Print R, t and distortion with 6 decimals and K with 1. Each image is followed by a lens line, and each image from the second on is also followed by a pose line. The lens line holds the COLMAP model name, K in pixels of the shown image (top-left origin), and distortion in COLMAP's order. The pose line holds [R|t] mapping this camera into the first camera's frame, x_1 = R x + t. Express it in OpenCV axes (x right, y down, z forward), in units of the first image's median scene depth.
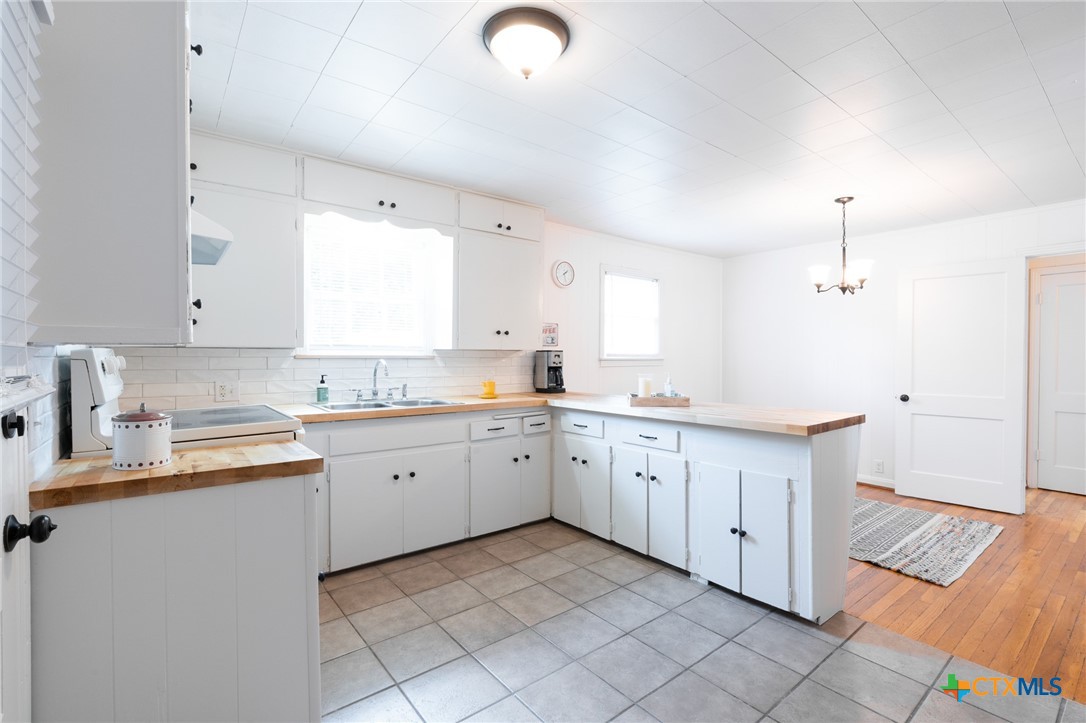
lens RADIAL K [[492.4, 0, 540.8], [0, 492.4, 360.1], [0, 0, 1]] dist [-0.013738, 0.001324]
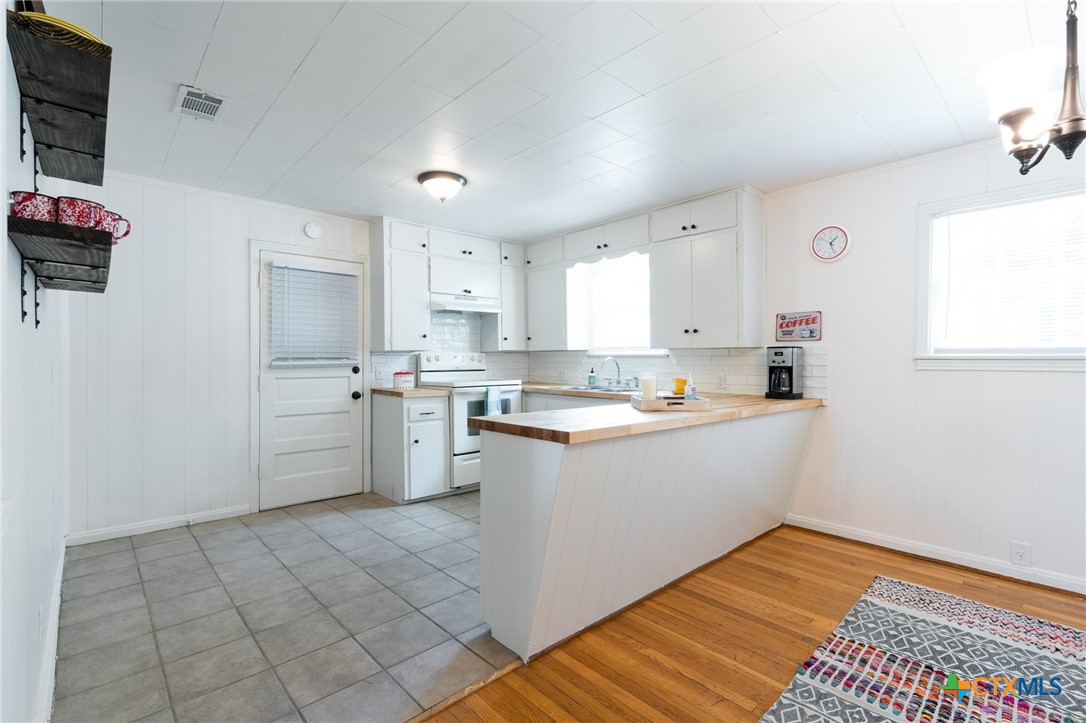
lens RADIAL K [[492.4, 0, 536.8], [0, 492.4, 359.9], [0, 0, 1]] dist [-0.013738, 0.001324]
pose [[0.075759, 0.004083, -0.997118, 0.911667], [-0.005140, 0.999980, 0.003704, 0.001602], [0.997113, 0.004845, 0.075779, 0.605948]]
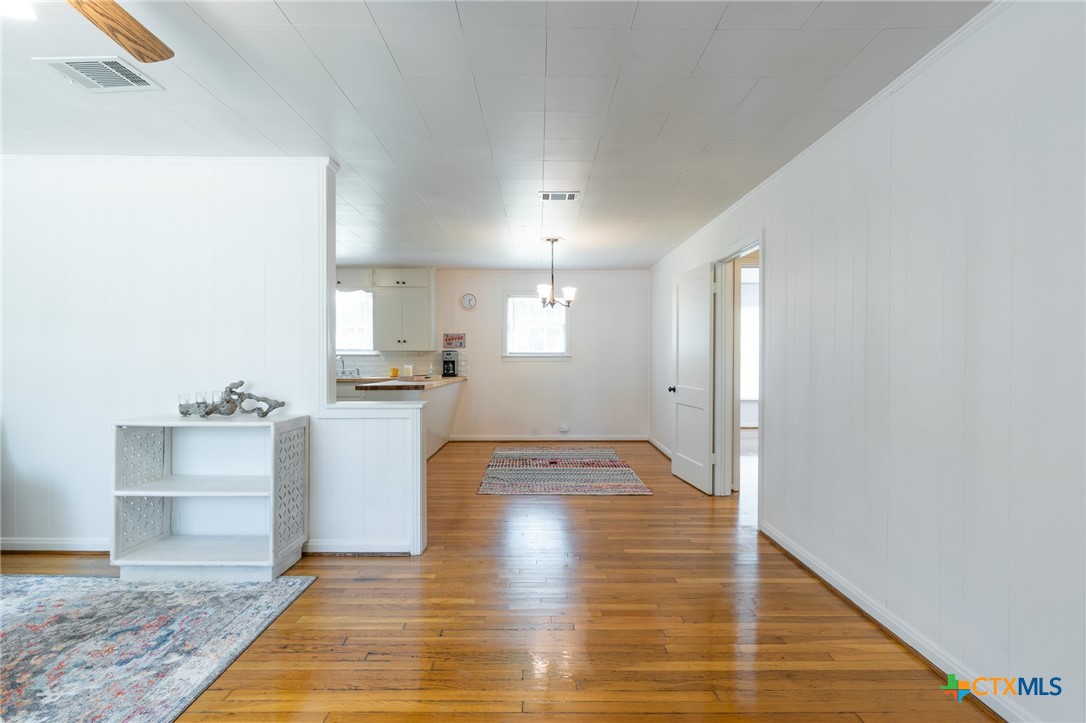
lens RADIAL K [[492.4, 0, 548.0], [0, 492.4, 359.9], [0, 0, 1]] dist [-0.013738, 0.001324]
pose [[0.805793, 0.002250, -0.592193, 1.418473], [-0.000709, 0.999996, 0.002834, 0.006472], [0.592197, -0.001864, 0.805791, -0.133057]]
